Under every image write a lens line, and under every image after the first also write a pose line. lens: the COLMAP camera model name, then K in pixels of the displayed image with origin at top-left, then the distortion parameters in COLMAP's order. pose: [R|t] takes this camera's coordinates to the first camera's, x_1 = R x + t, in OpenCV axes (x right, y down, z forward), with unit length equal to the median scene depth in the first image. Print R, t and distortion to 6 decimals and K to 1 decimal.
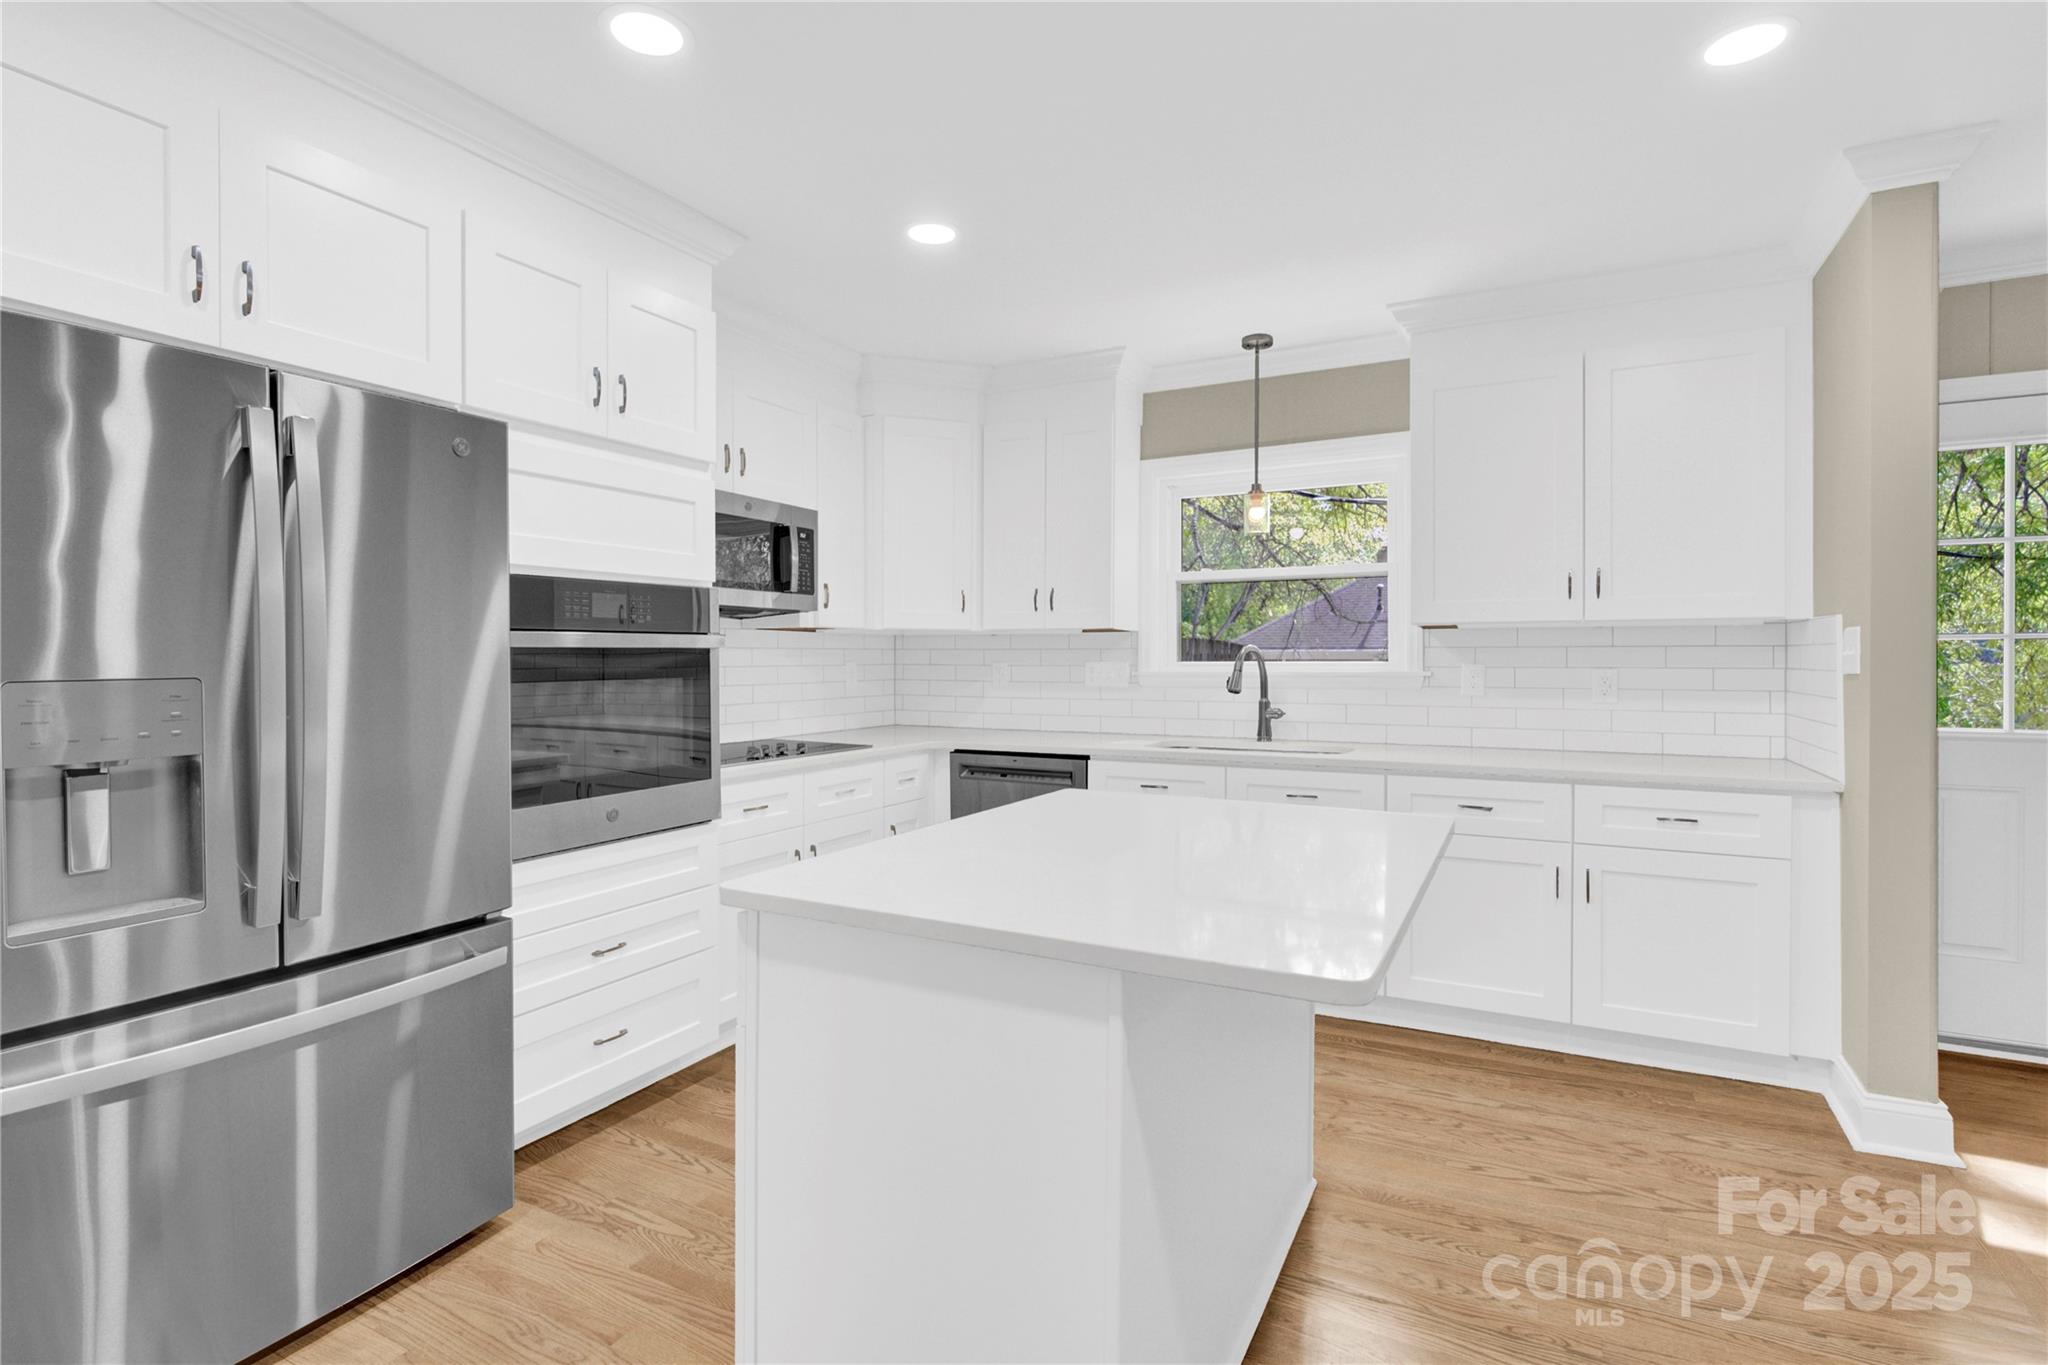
lens RADIAL K [[972.3, 0, 1020.0], [0, 972.3, 668.0], [0, 0, 1]] dist [-0.002195, 0.000934]
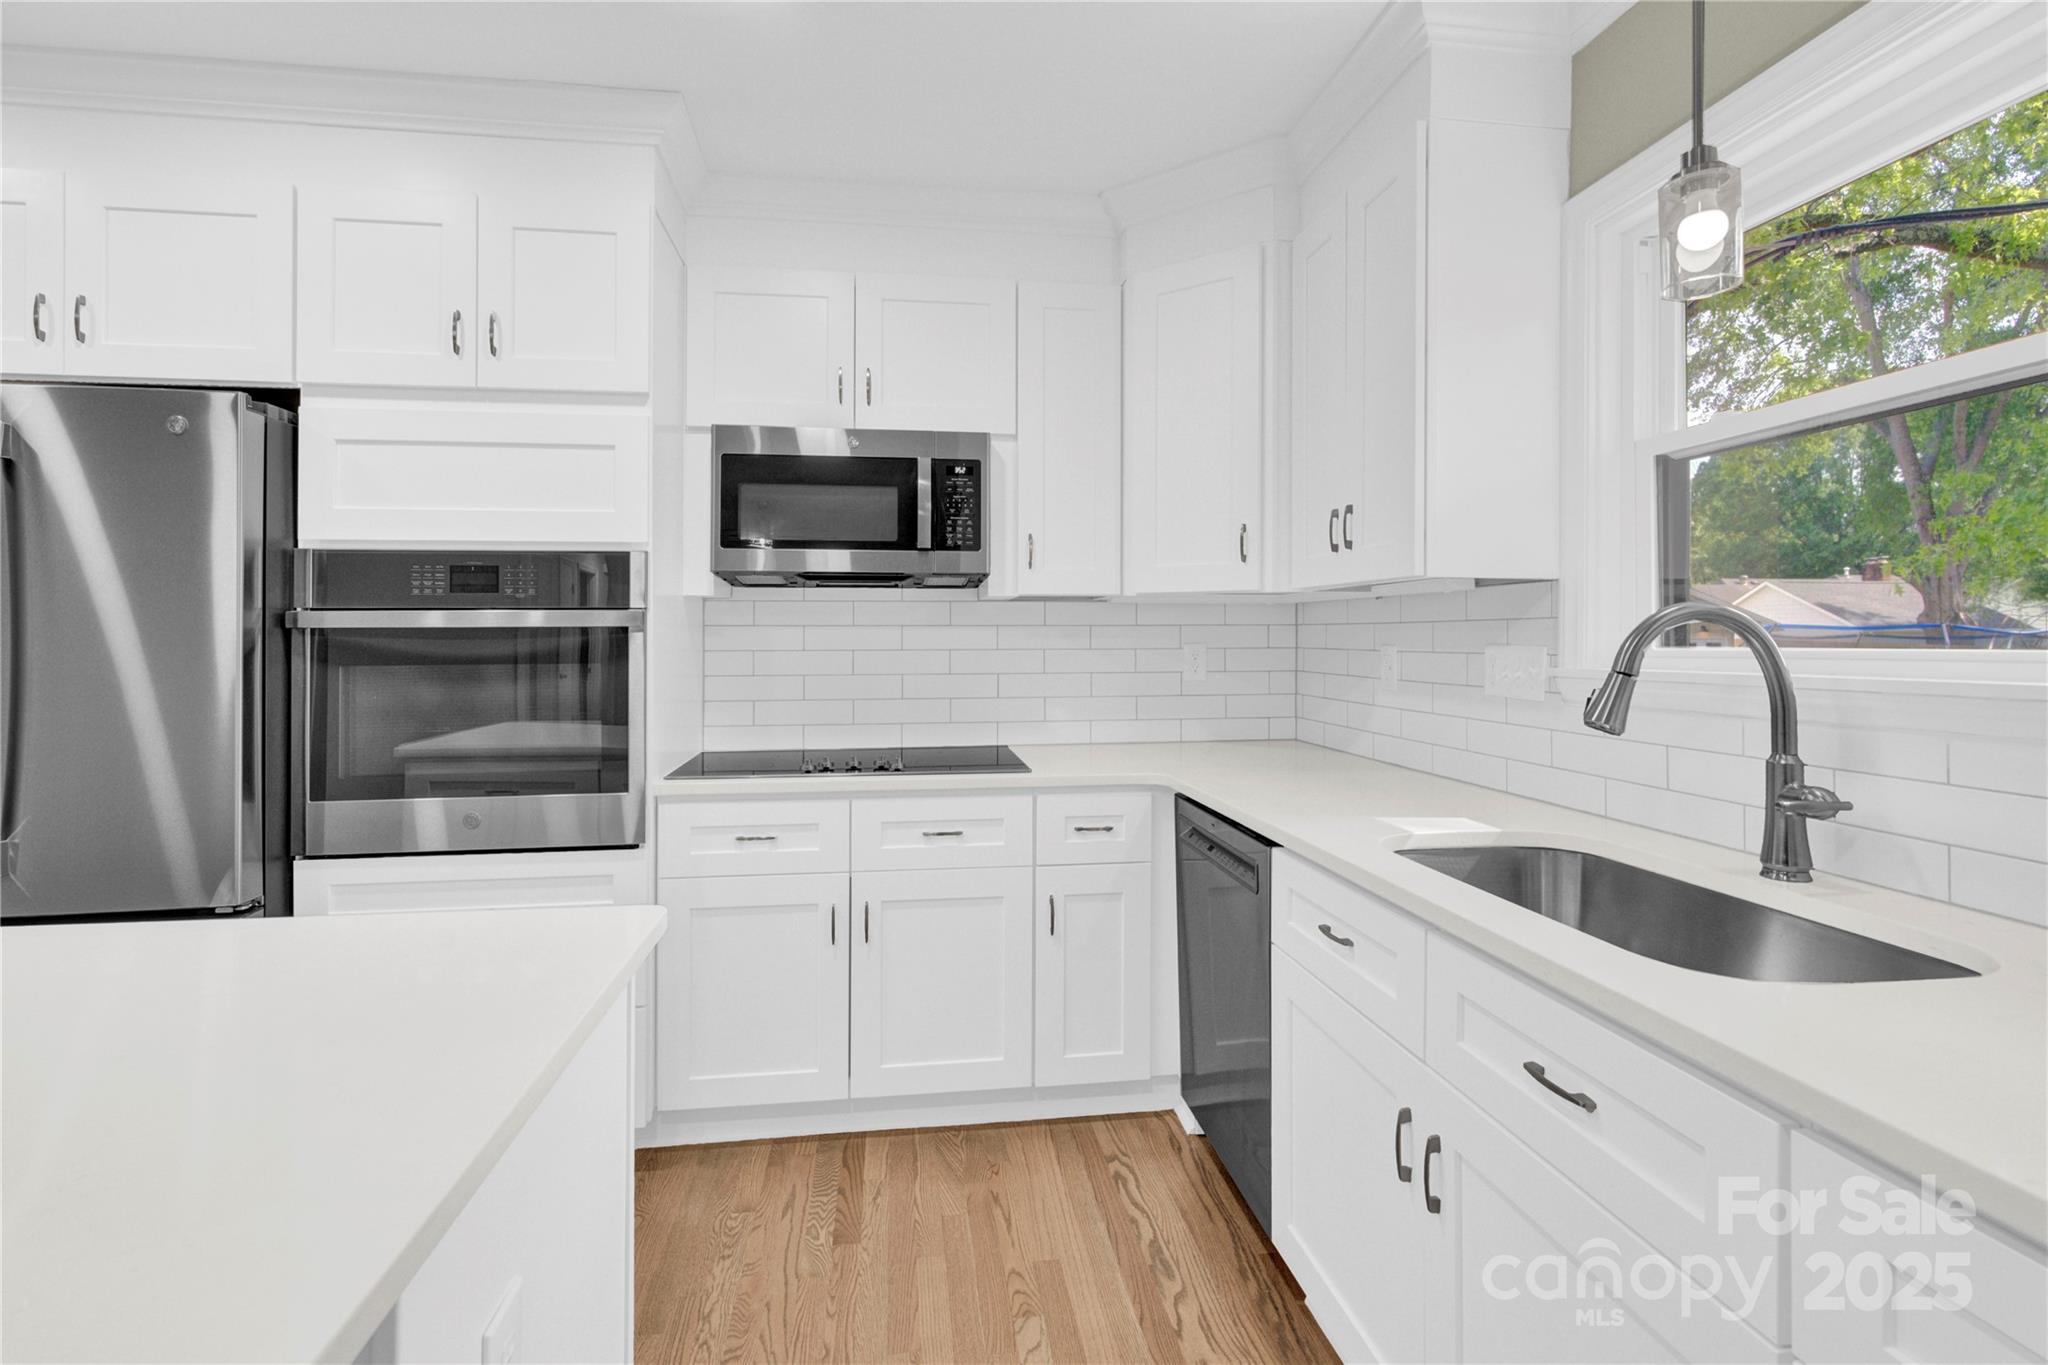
lens RADIAL K [[972.3, 0, 973.6], [0, 972.3, 634.5], [0, 0, 1]] dist [-0.002195, 0.000934]
pose [[0.583087, -0.006167, -0.812387, 0.366039], [-0.006538, 0.999903, -0.012284, -0.004612], [0.812384, 0.012474, 0.582990, 0.576635]]
